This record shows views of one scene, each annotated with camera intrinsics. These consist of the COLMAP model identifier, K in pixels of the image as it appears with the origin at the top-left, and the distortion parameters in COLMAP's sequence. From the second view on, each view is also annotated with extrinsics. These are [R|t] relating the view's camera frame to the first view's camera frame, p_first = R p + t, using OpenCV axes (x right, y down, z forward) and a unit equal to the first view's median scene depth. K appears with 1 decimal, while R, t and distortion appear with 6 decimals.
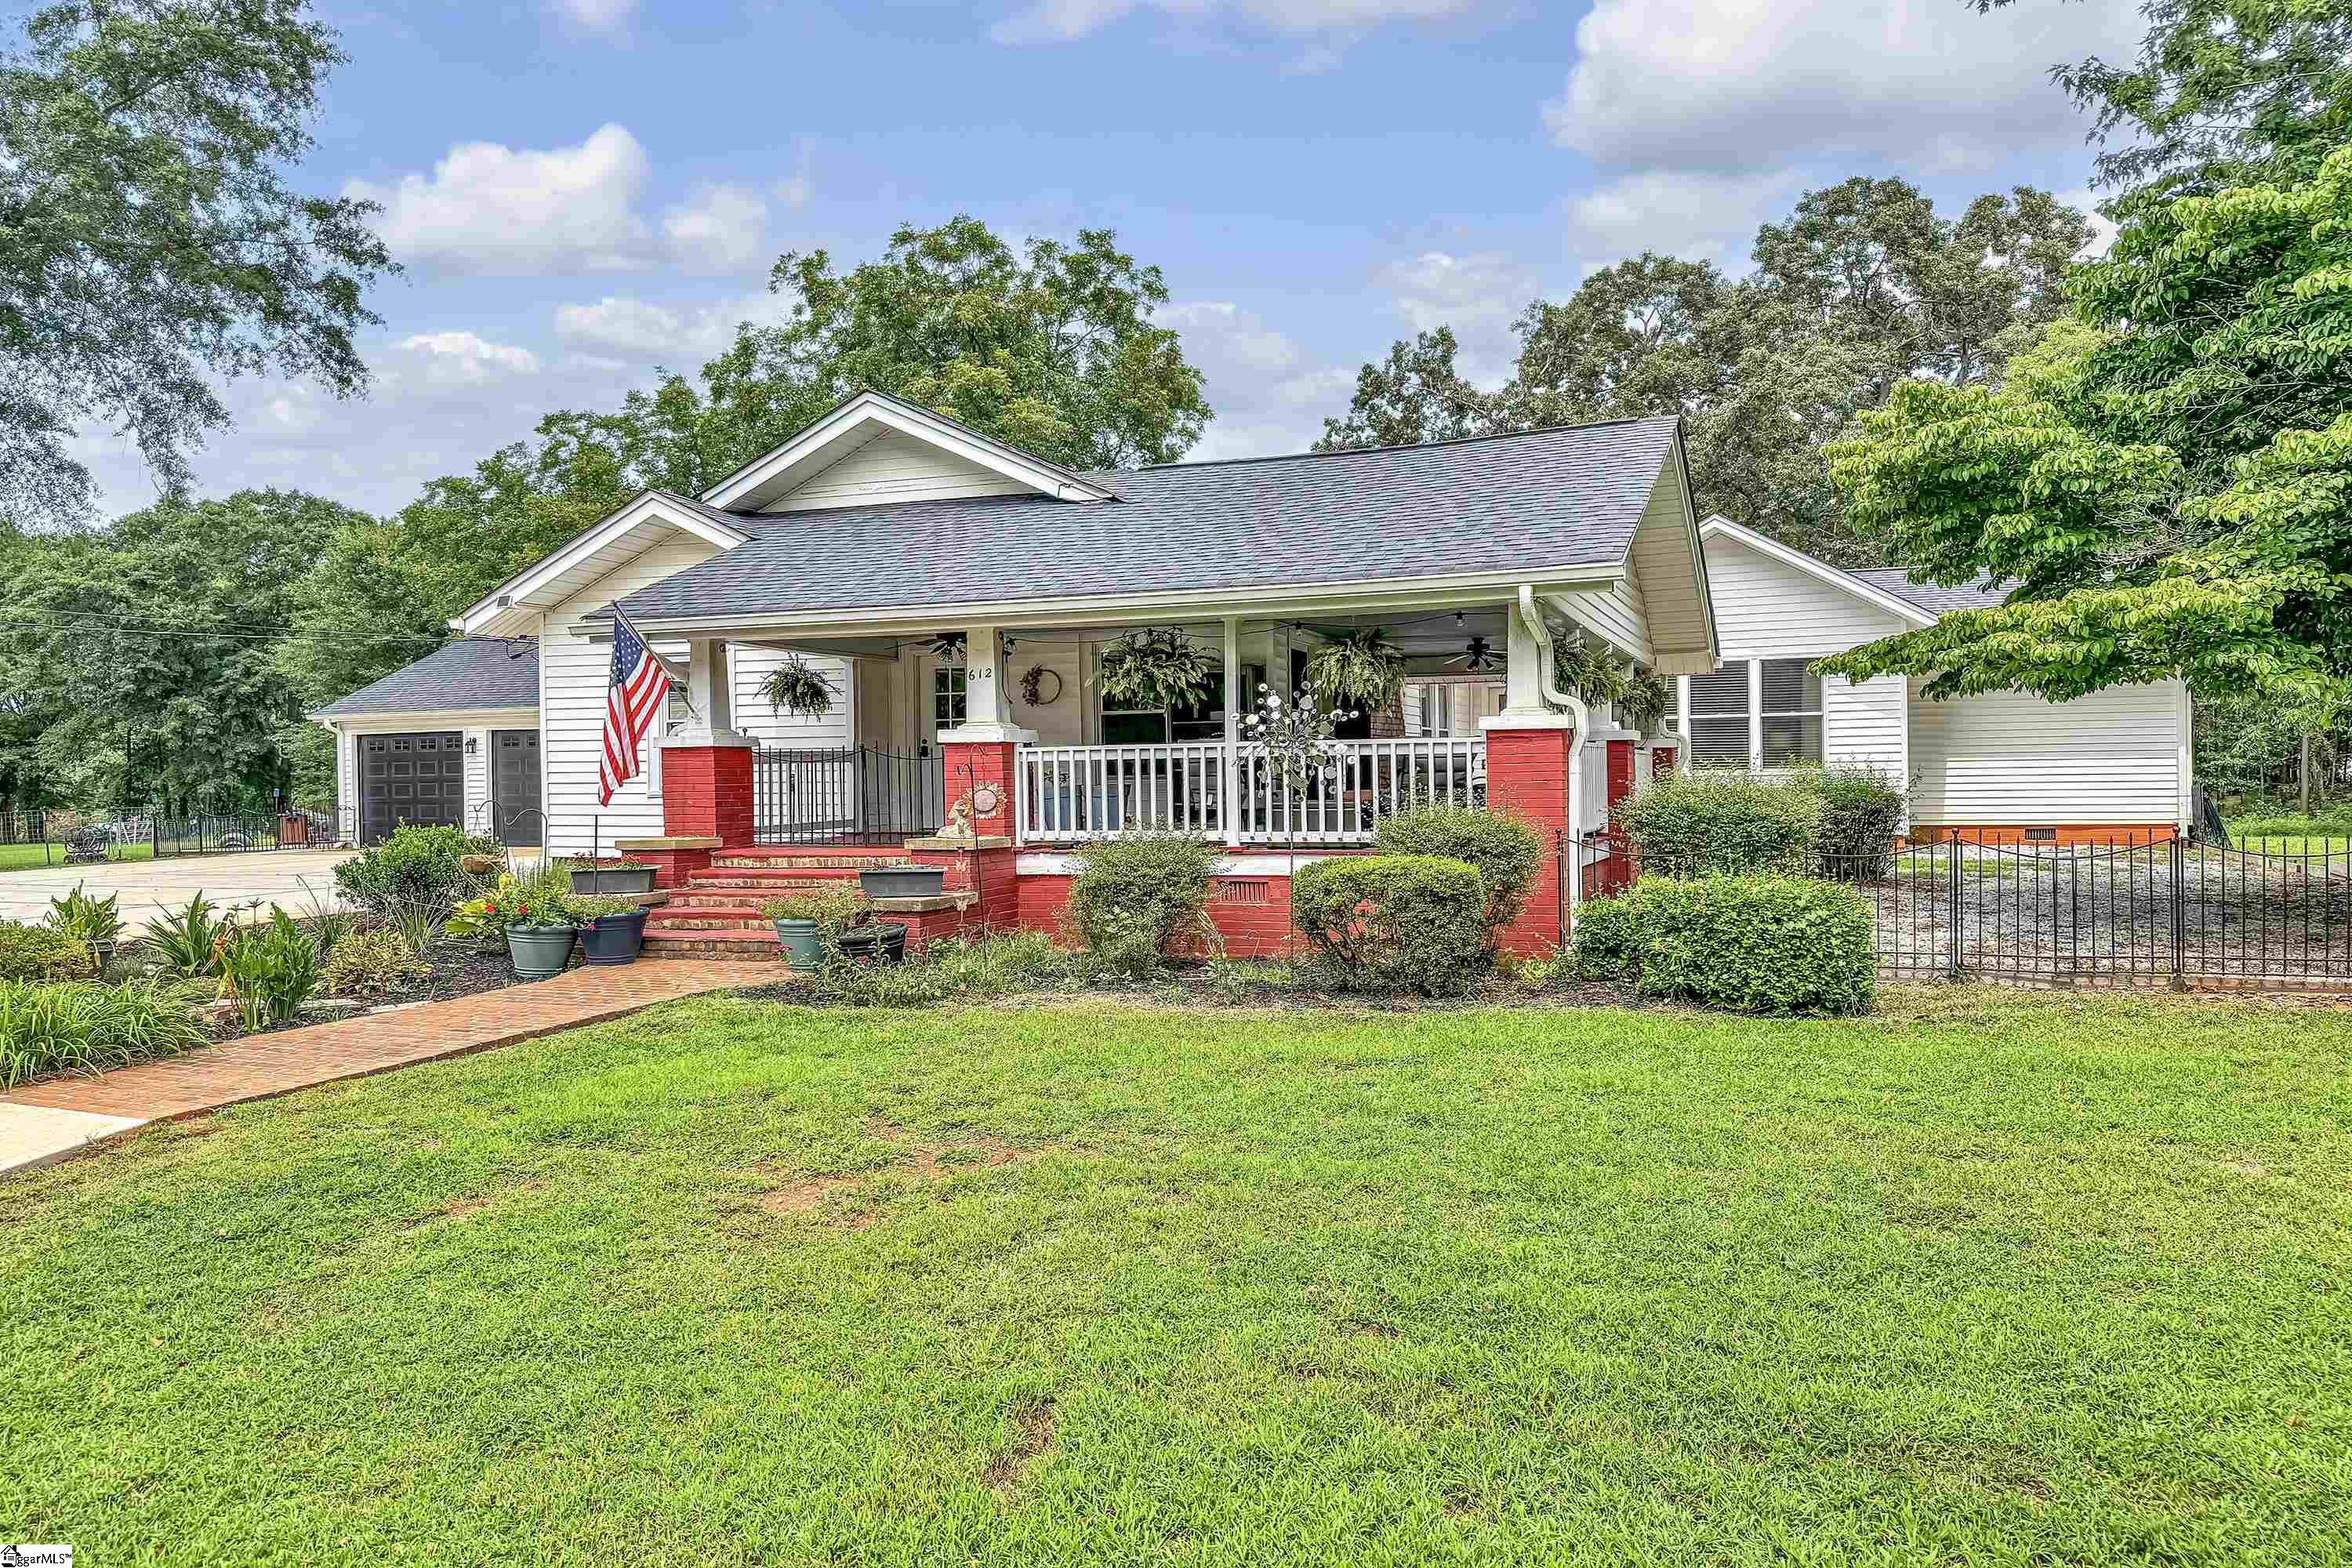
lens RADIAL K [[1608.1, 0, 1169.8], [0, 1608.1, 836.3], [0, 0, 1]] dist [0.045890, -0.047242]
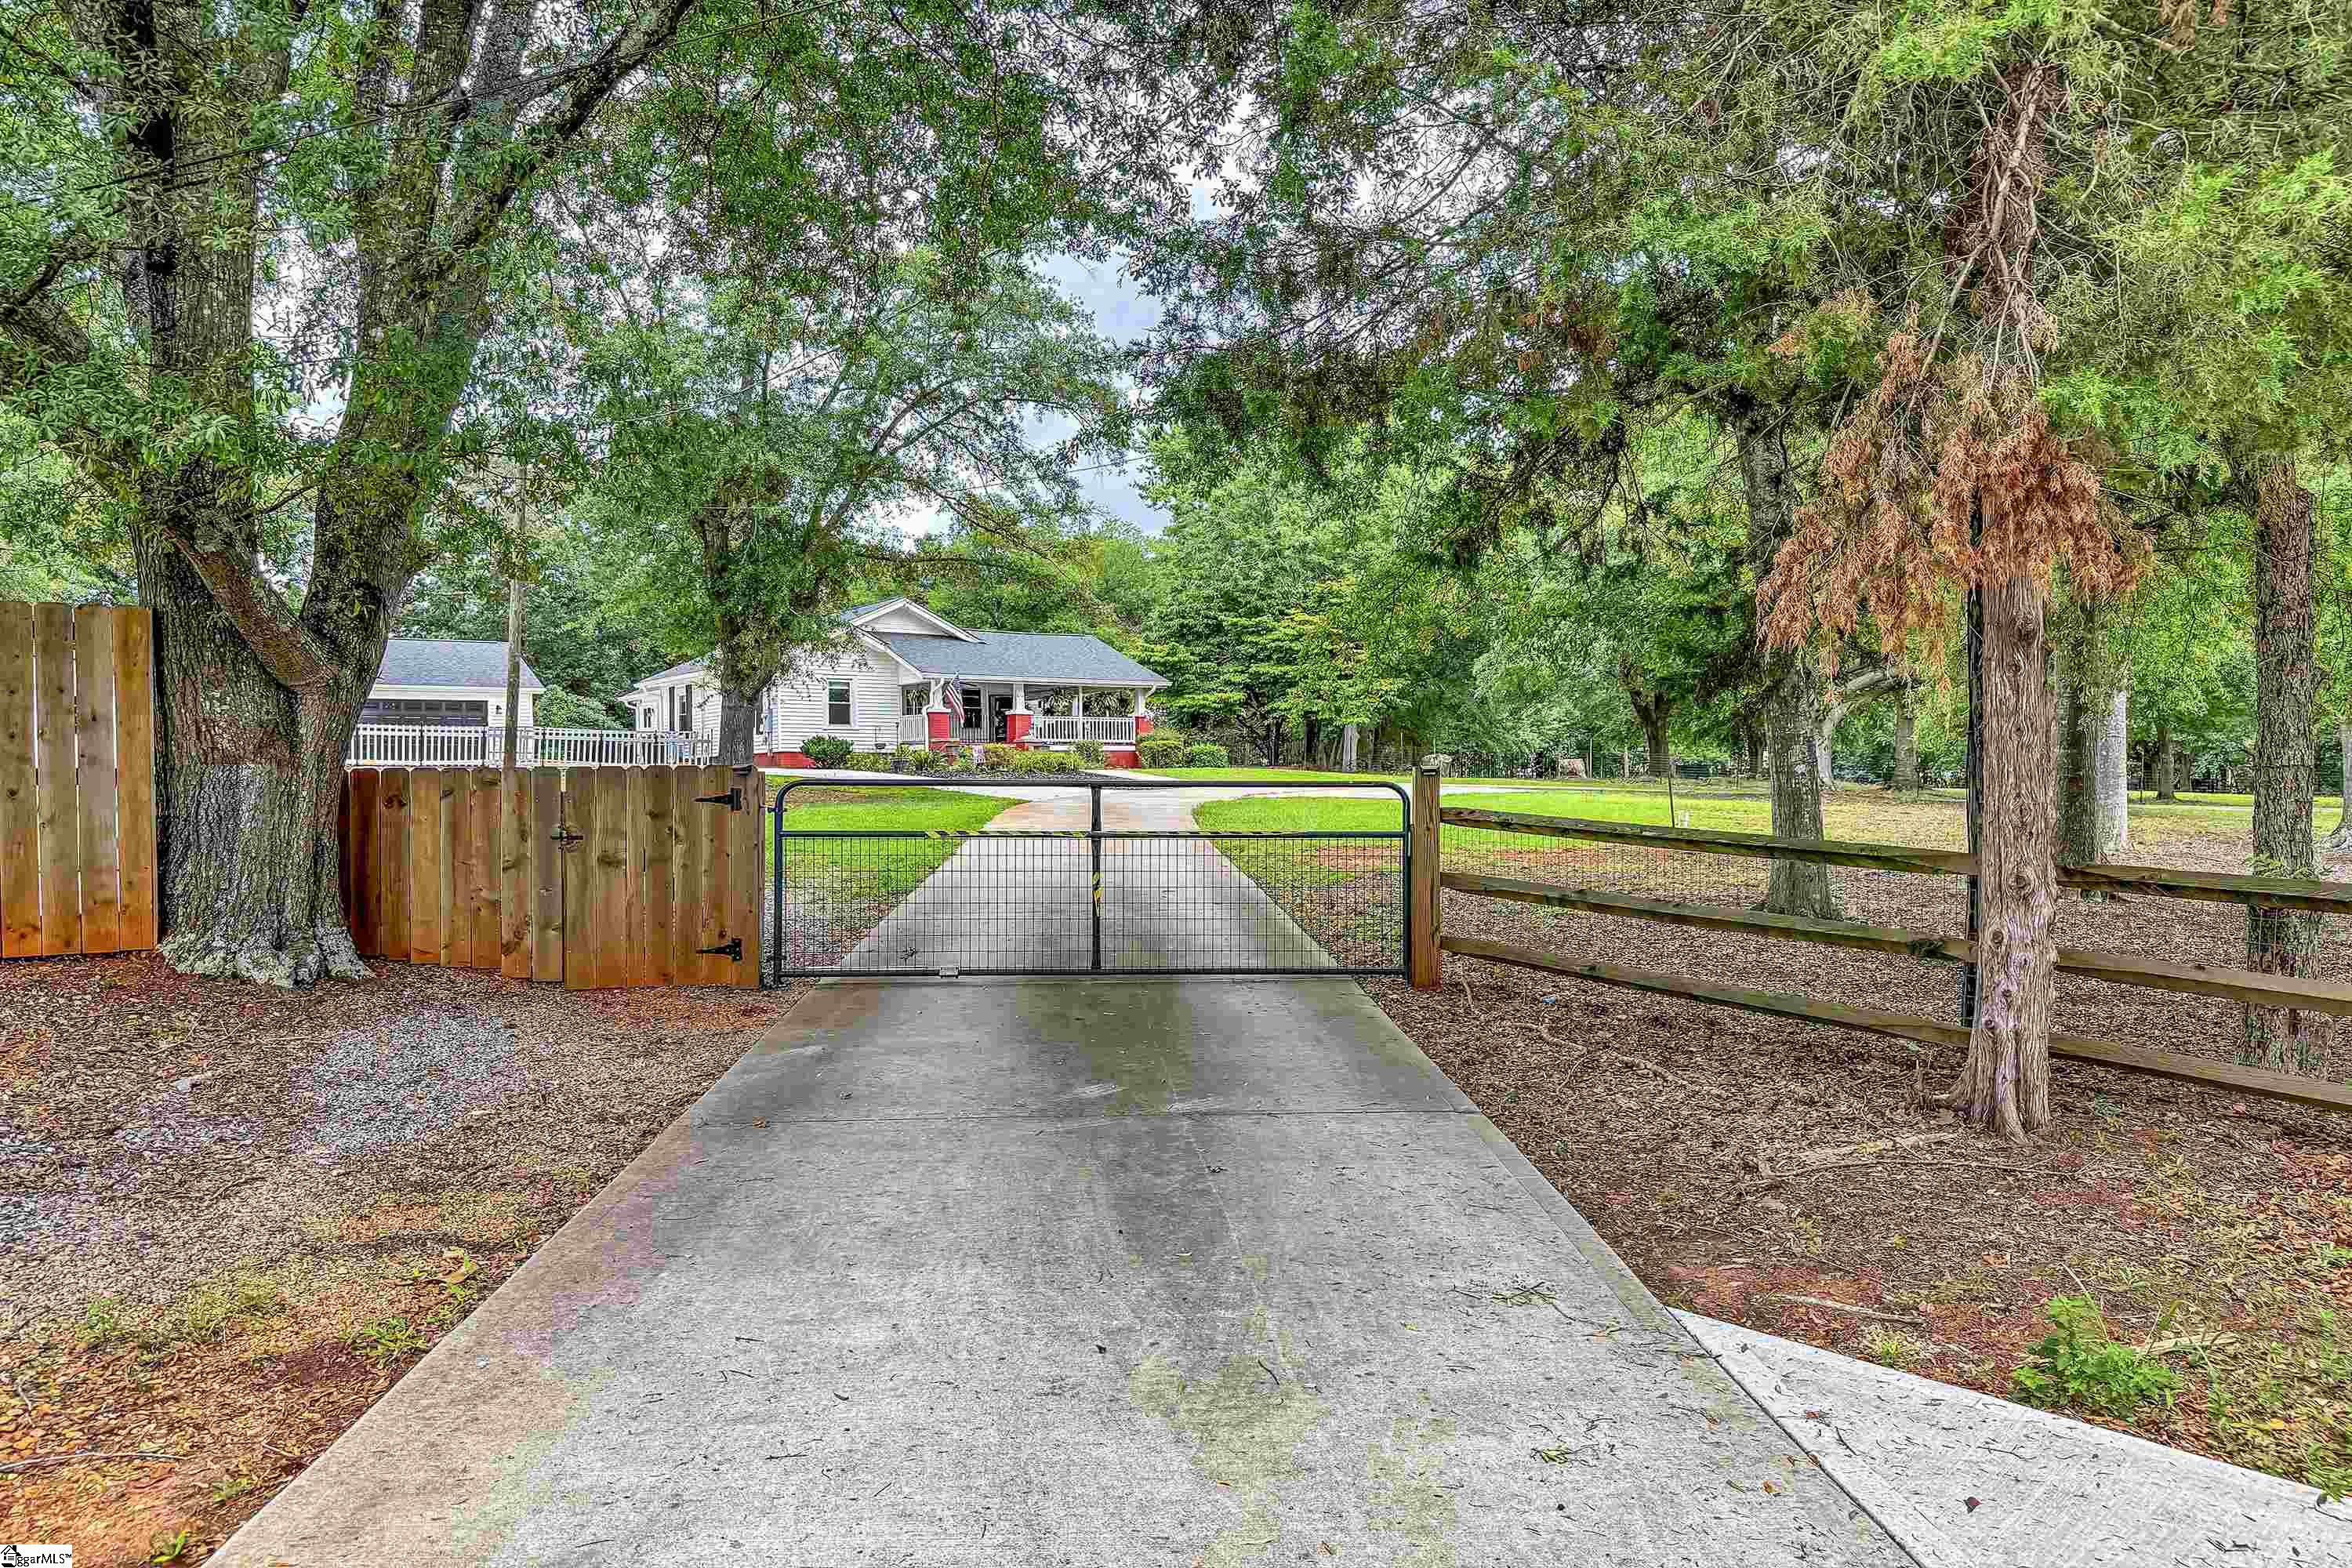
lens RADIAL K [[1608.1, 0, 1169.8], [0, 1608.1, 836.3], [0, 0, 1]] dist [0.045890, -0.047242]
pose [[0.542400, -0.019828, 0.839886, -1.293010], [0.034768, 0.999395, 0.001140, 0.097476], [-0.839401, 0.028582, 0.542761, -0.545078]]
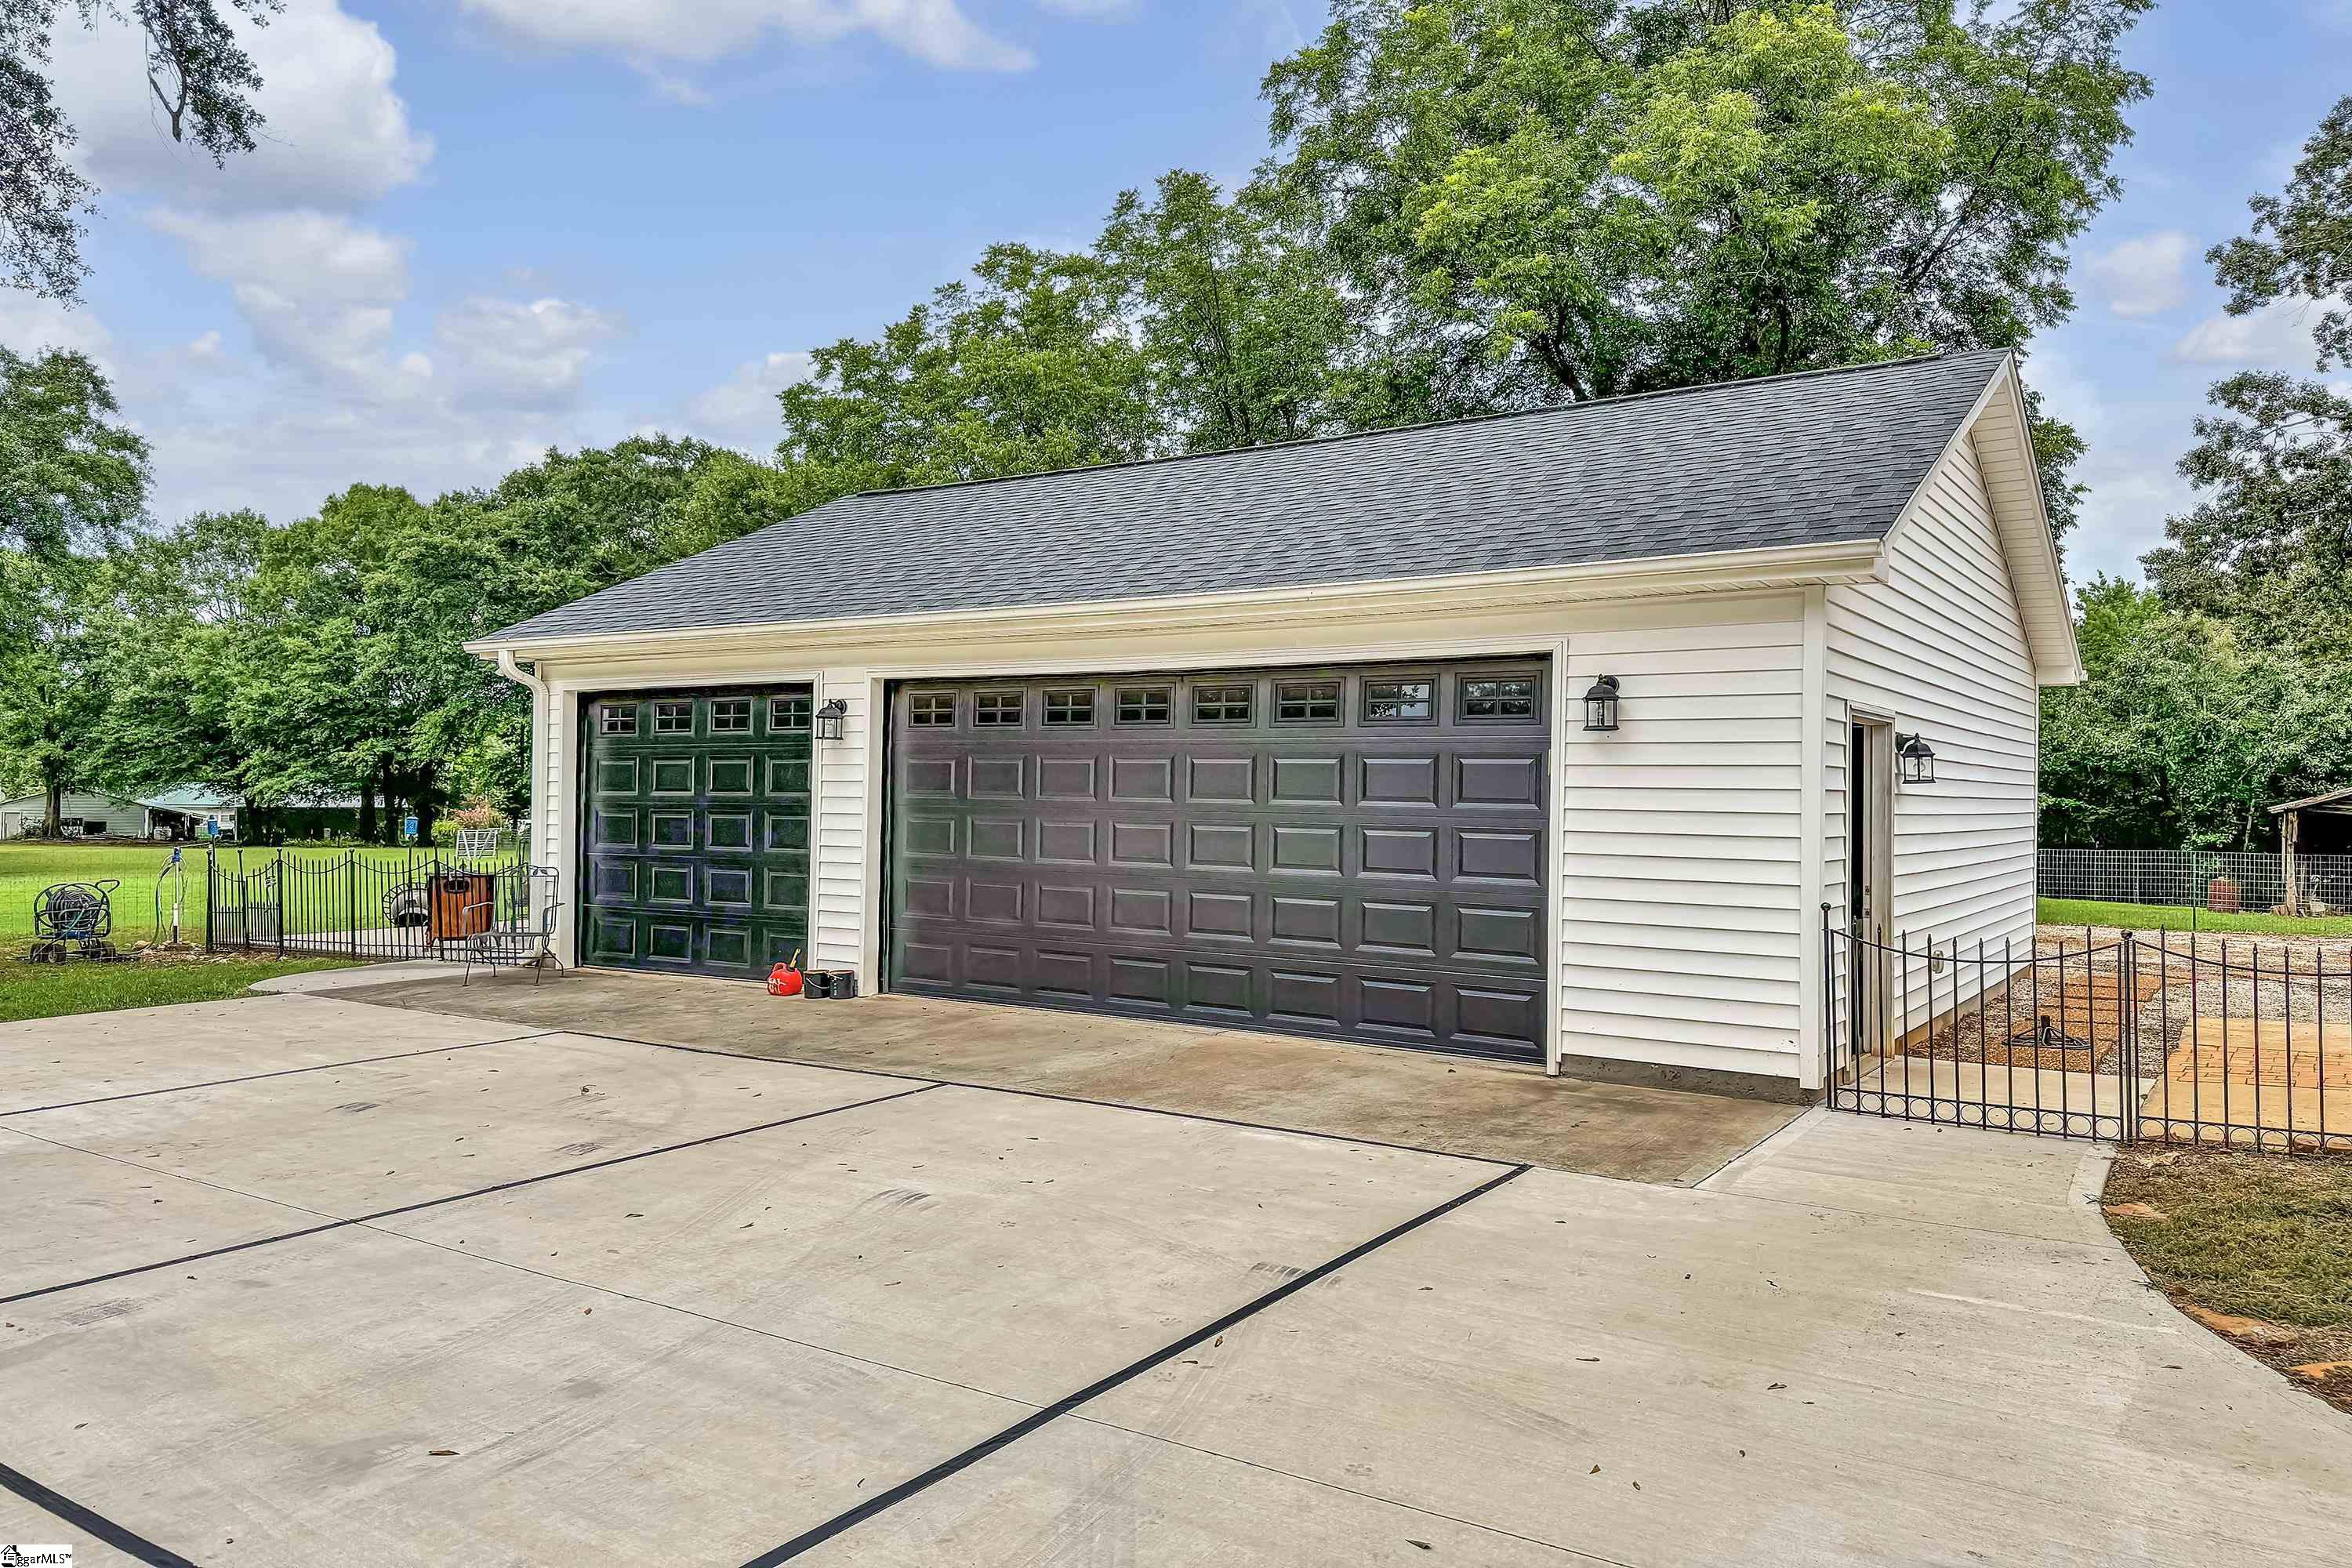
lens RADIAL K [[1652.7, 0, 1213.6], [0, 1652.7, 815.2], [0, 0, 1]] dist [0.004232, -0.003251]
pose [[0.978524, 0.026657, -0.204404, -0.268711], [-0.031025, 0.999353, -0.018195, -0.030017], [0.203786, 0.024146, 0.978718, 0.650039]]
